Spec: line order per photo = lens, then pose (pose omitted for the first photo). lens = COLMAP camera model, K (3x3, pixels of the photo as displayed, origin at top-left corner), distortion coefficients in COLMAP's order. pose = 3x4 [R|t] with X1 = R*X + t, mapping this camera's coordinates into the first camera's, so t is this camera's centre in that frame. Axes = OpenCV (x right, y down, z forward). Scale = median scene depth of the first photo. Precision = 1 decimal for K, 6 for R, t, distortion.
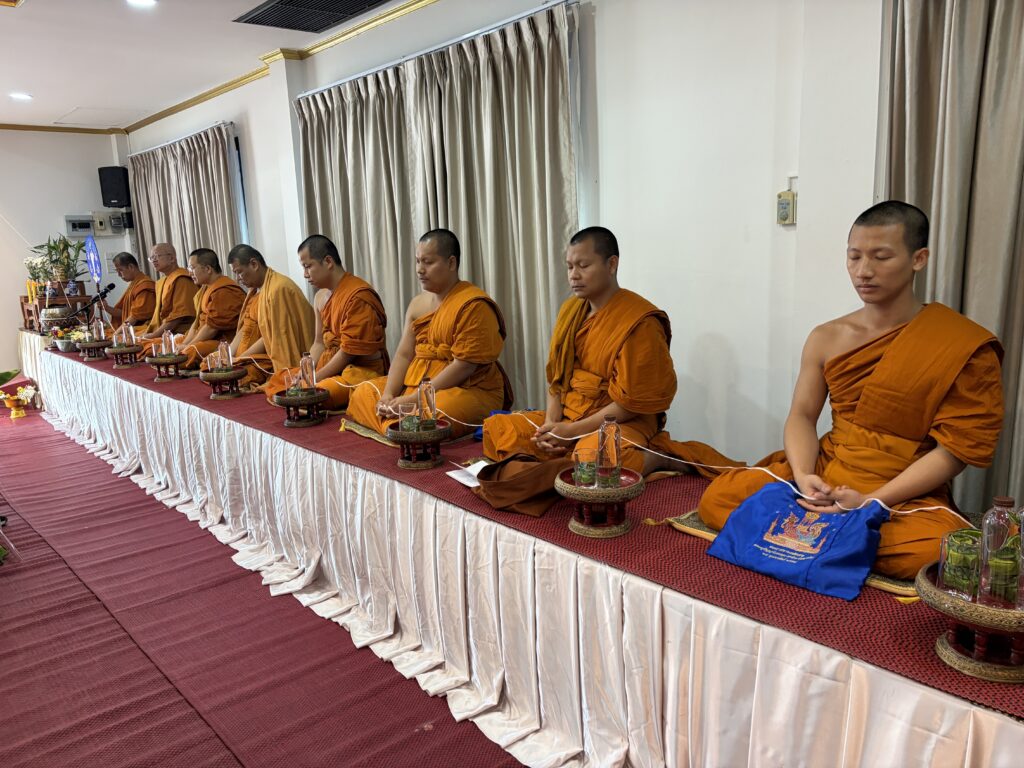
lens RADIAL K [[767.7, 0, 512.4], [0, 767.7, 392.1], [0, 0, 1]] dist [0.033174, -0.016105]
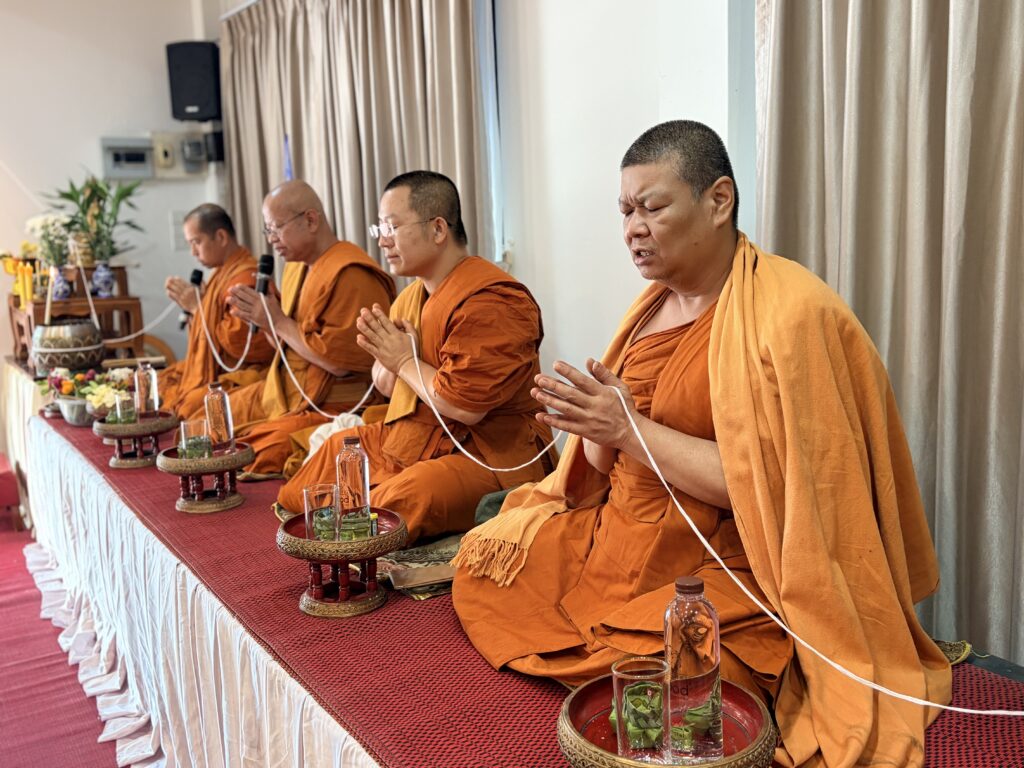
lens RADIAL K [[999.3, 0, 511.9], [0, 999.3, 380.0], [0, 0, 1]] dist [0.022950, 0.000000]
pose [[0.987947, 0.028265, -0.152191, -0.225072], [-0.032422, 0.999164, -0.024902, -0.066323], [0.151360, 0.029536, 0.988037, 0.432338]]
